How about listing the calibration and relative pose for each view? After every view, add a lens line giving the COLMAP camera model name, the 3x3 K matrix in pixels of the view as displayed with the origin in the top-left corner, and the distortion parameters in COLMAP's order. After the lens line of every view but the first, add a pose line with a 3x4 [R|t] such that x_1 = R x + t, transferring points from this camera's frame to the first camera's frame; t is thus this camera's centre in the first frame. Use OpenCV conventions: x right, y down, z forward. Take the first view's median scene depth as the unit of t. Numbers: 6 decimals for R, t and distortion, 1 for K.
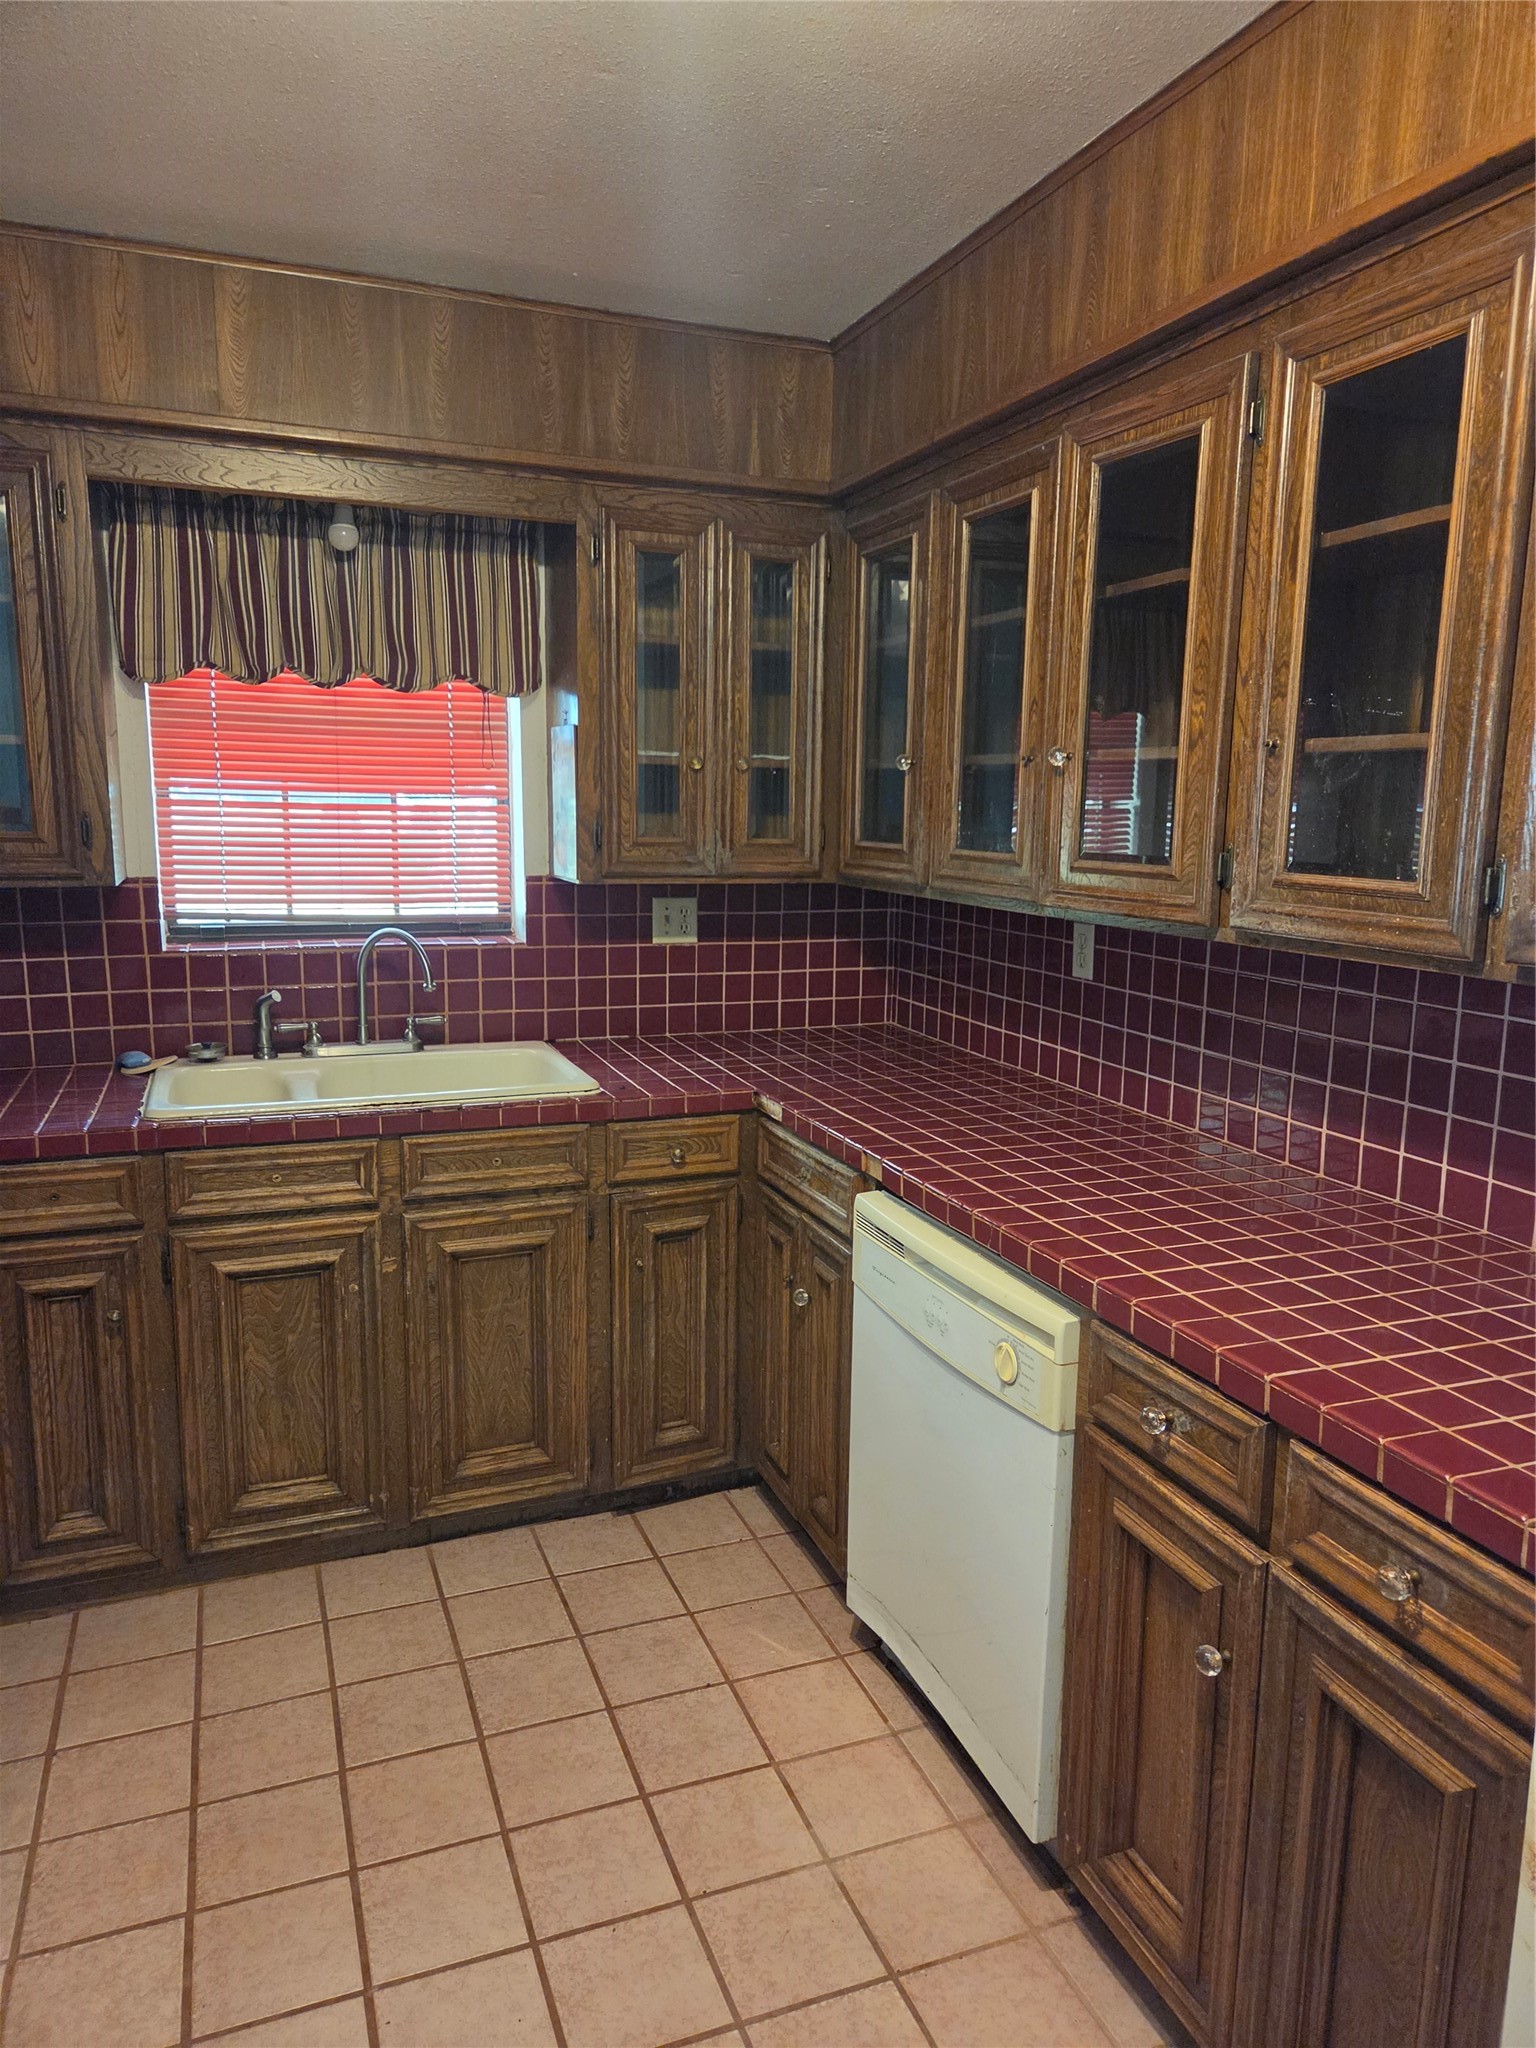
lens RADIAL K [[1370.1, 0, 768.6], [0, 1370.1, 1023.9], [0, 0, 1]] dist [0.063536, -0.053514]
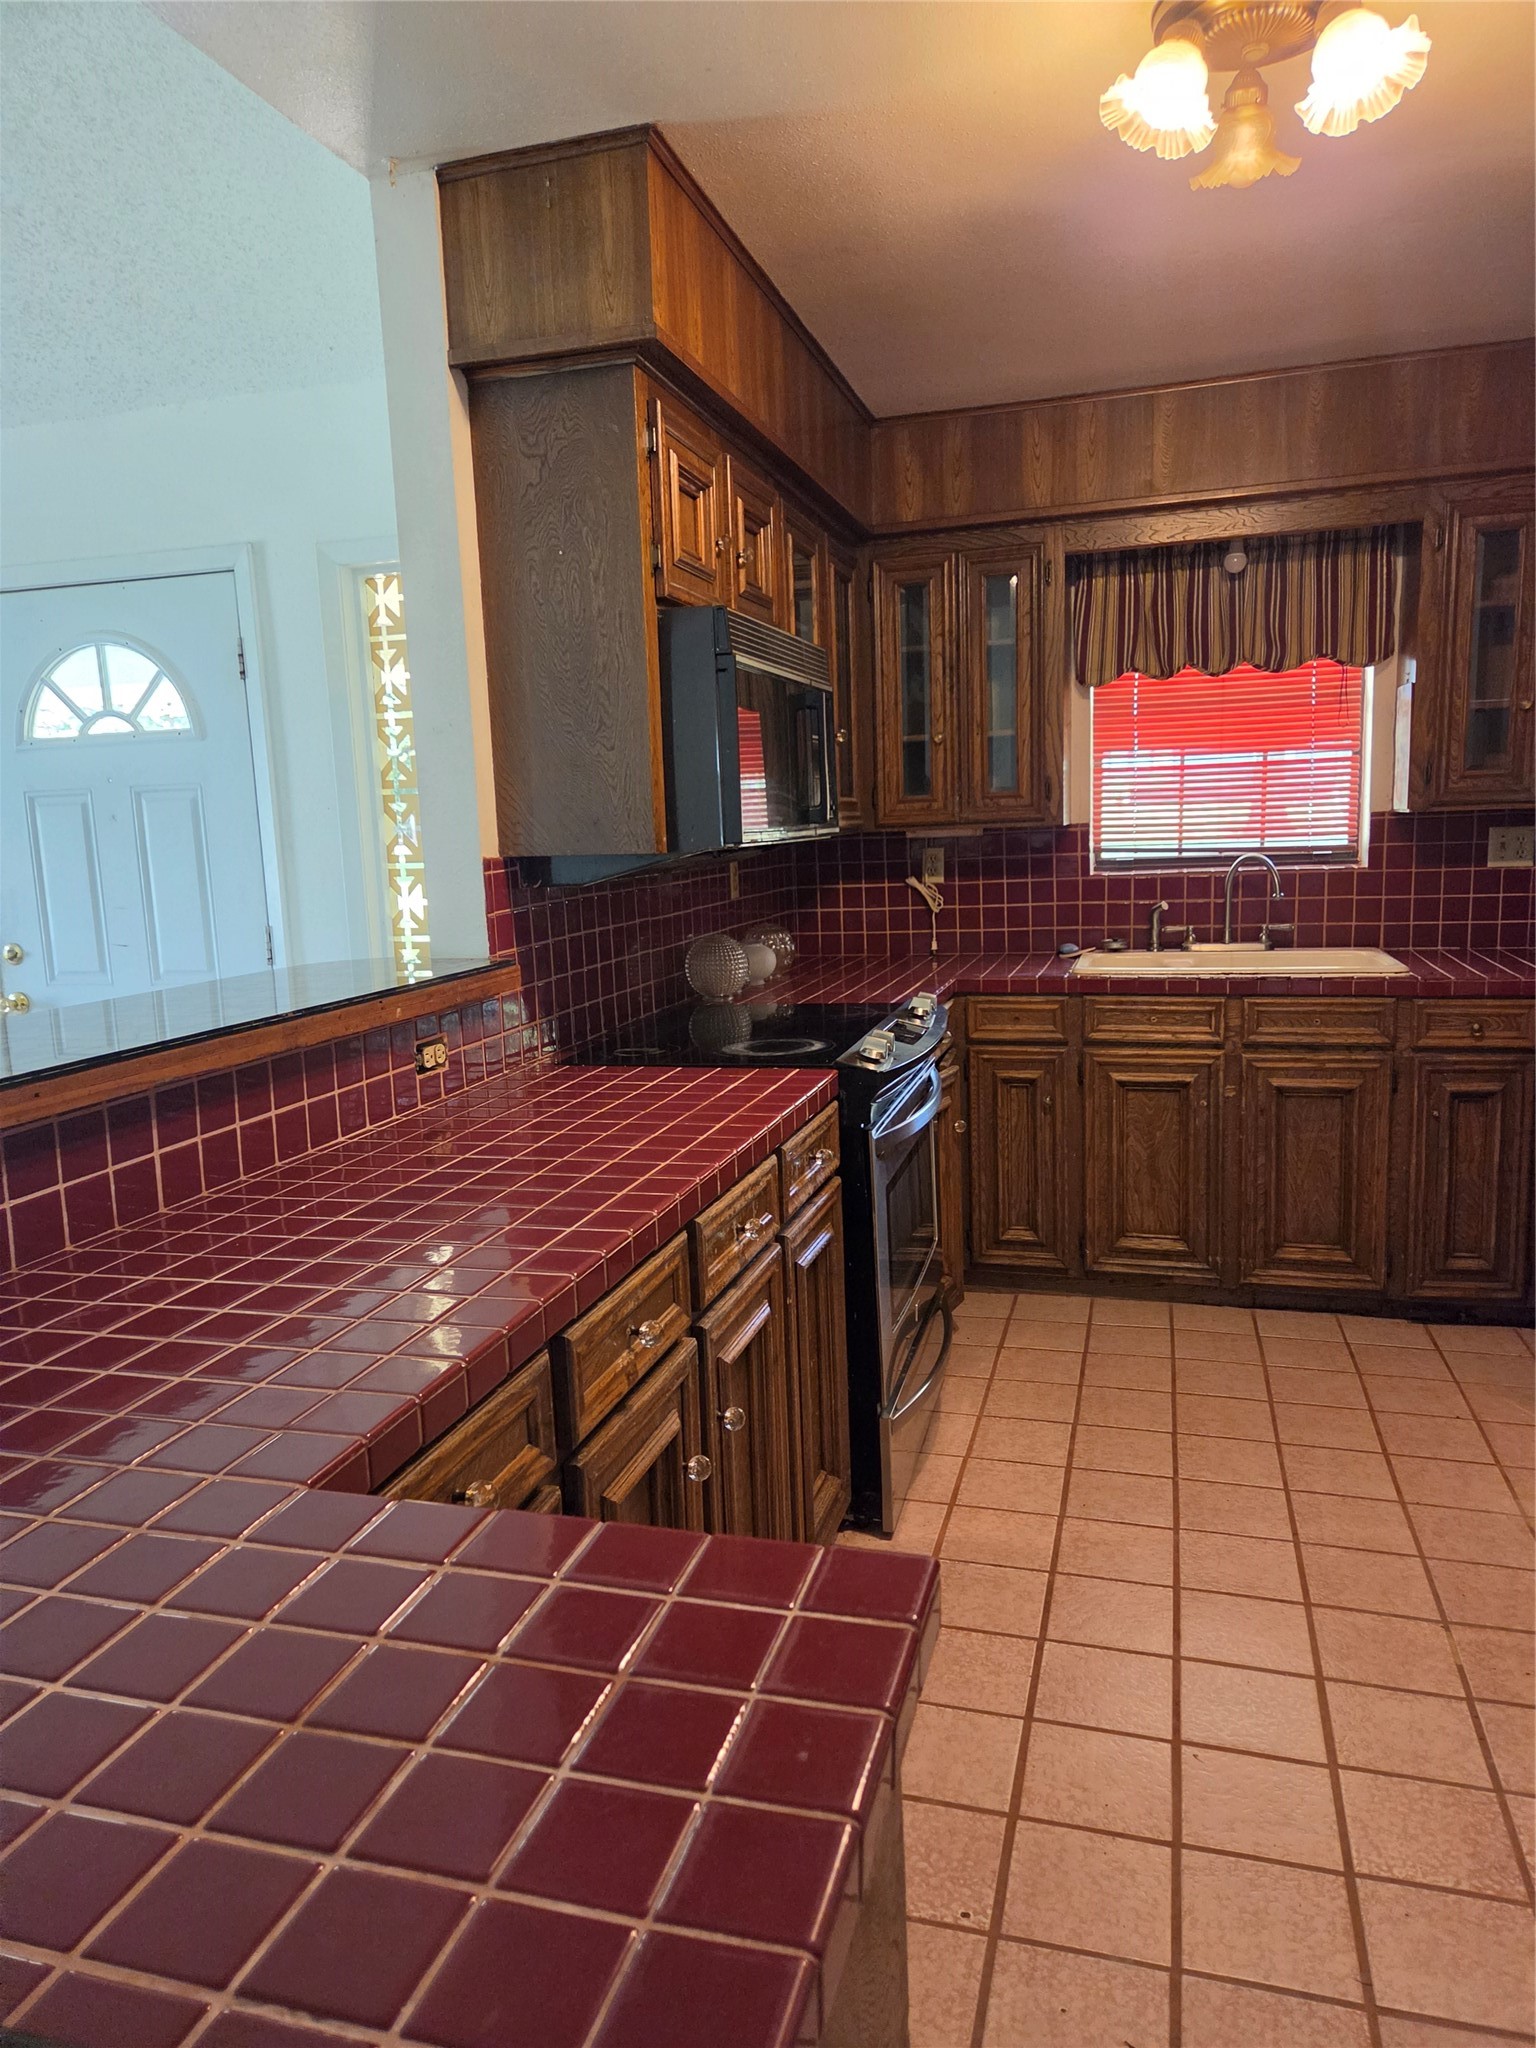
lens RADIAL K [[1370.1, 0, 761.1], [0, 1370.1, 1038.0], [0, 0, 1]] dist [0.063536, -0.053514]
pose [[0.795877, 0.054579, -0.602994, 0.184136], [-0.050236, 0.998447, 0.024068, 0.113891], [0.603371, 0.011136, 0.797383, -0.392973]]
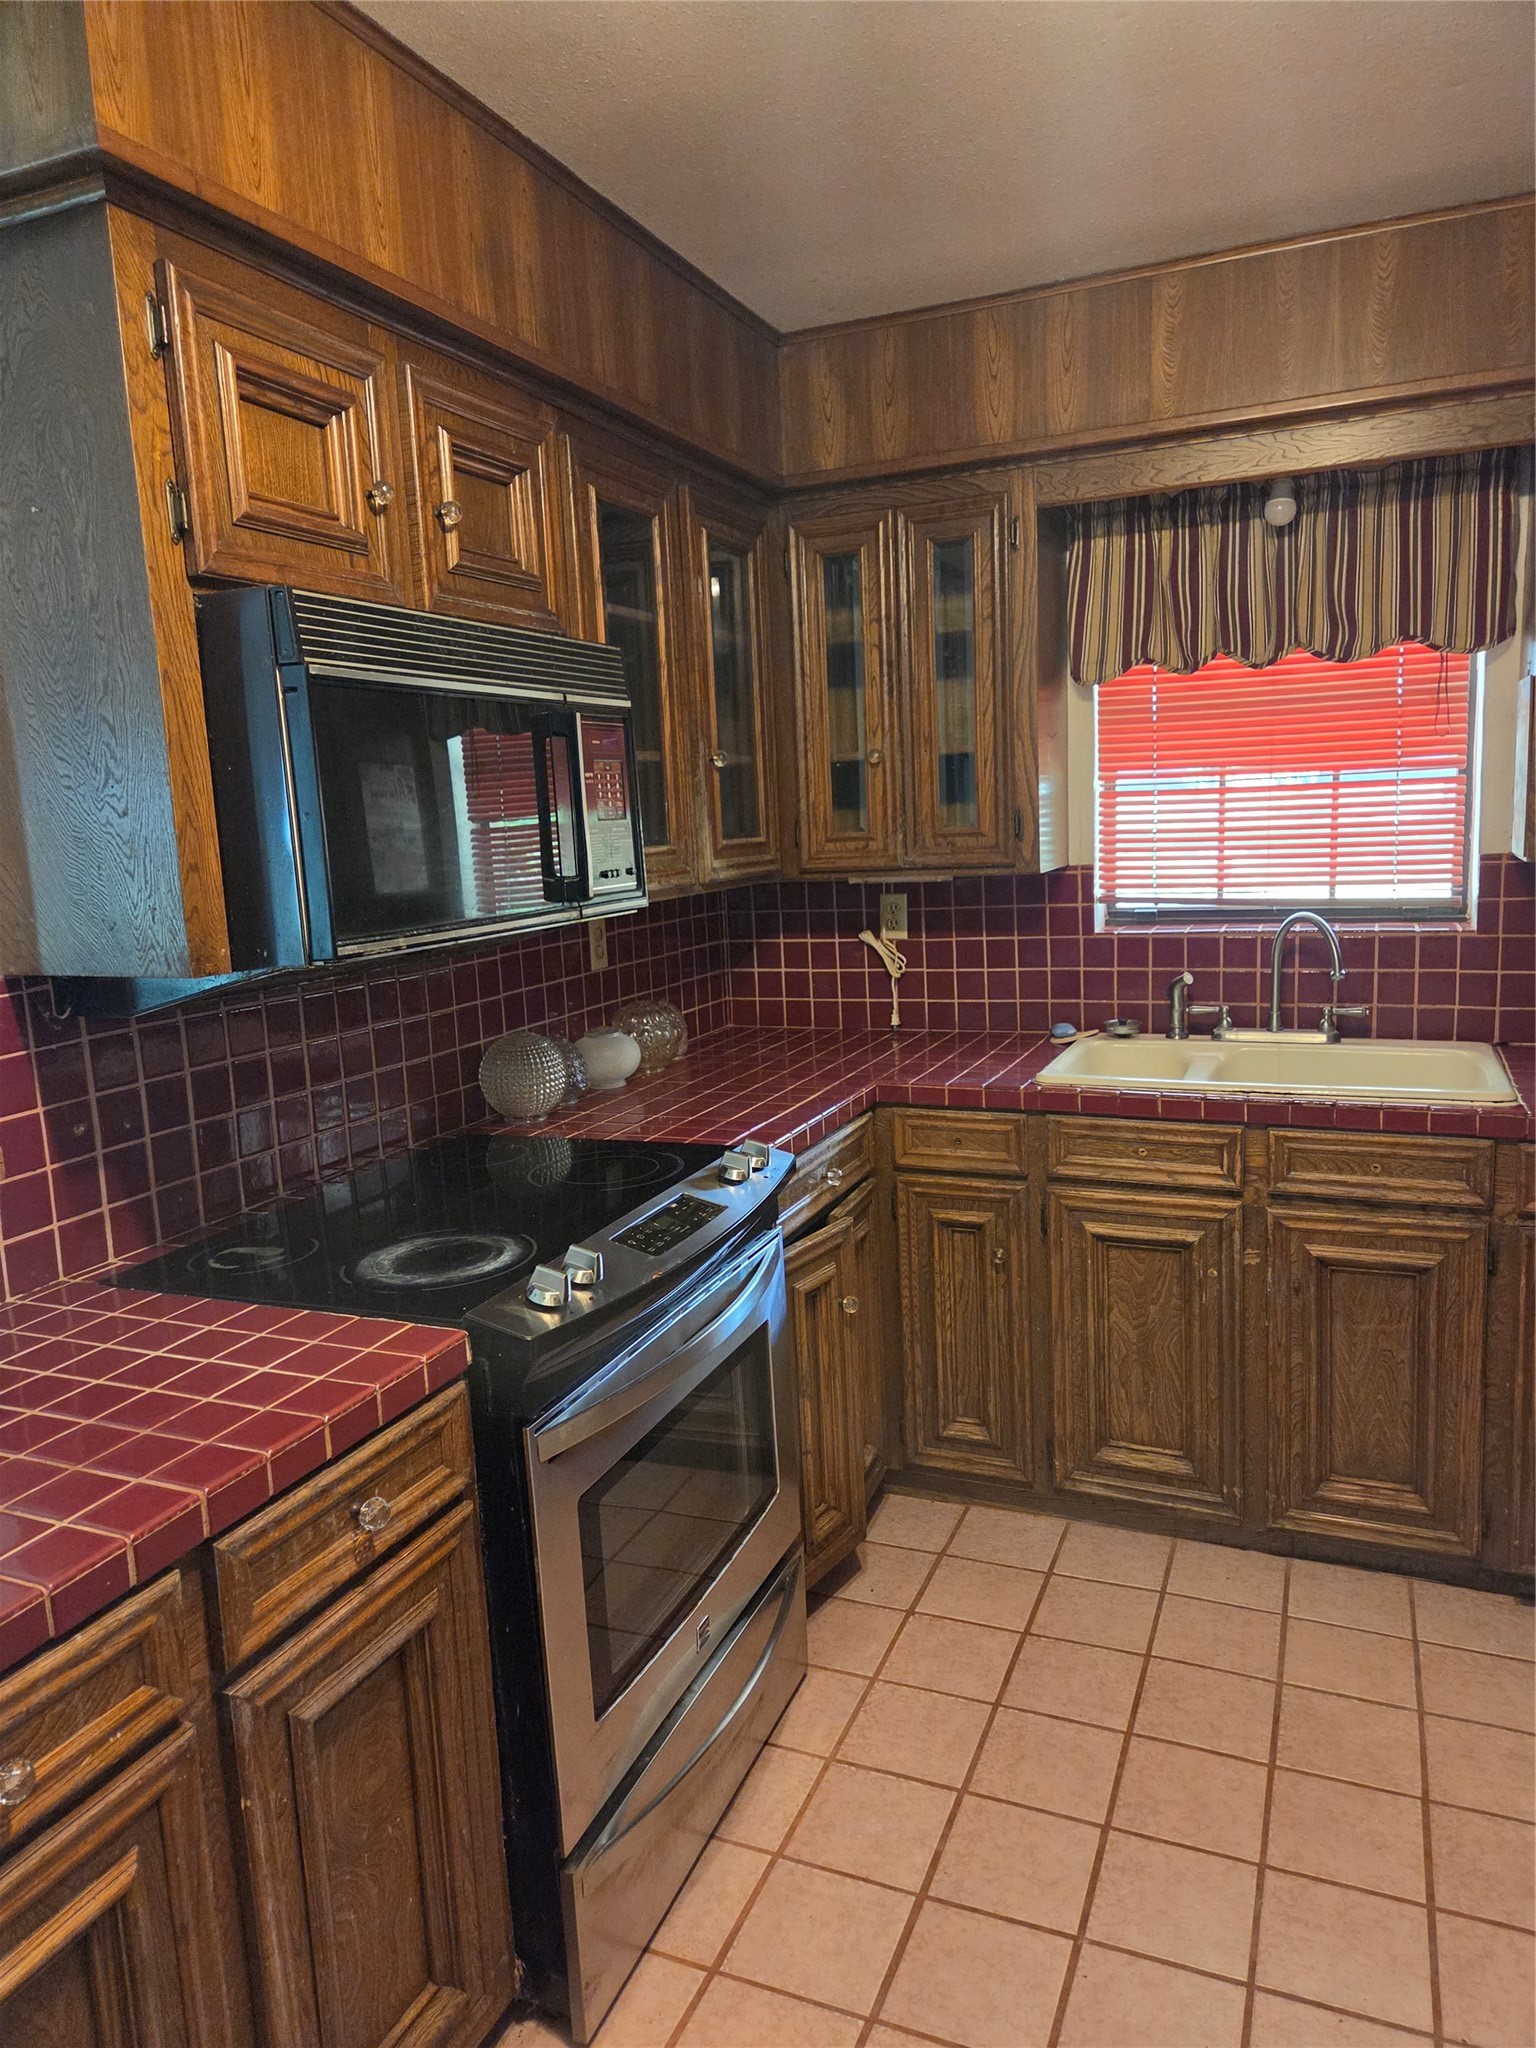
lens RADIAL K [[1370.1, 0, 769.0], [0, 1370.1, 1018.0], [0, 0, 1]] dist [0.063536, -0.053514]
pose [[0.716834, 0.063208, -0.694373, 0.150255], [-0.059536, 0.997794, 0.029366, -0.002451], [0.694698, 0.020290, 0.719016, 0.057392]]
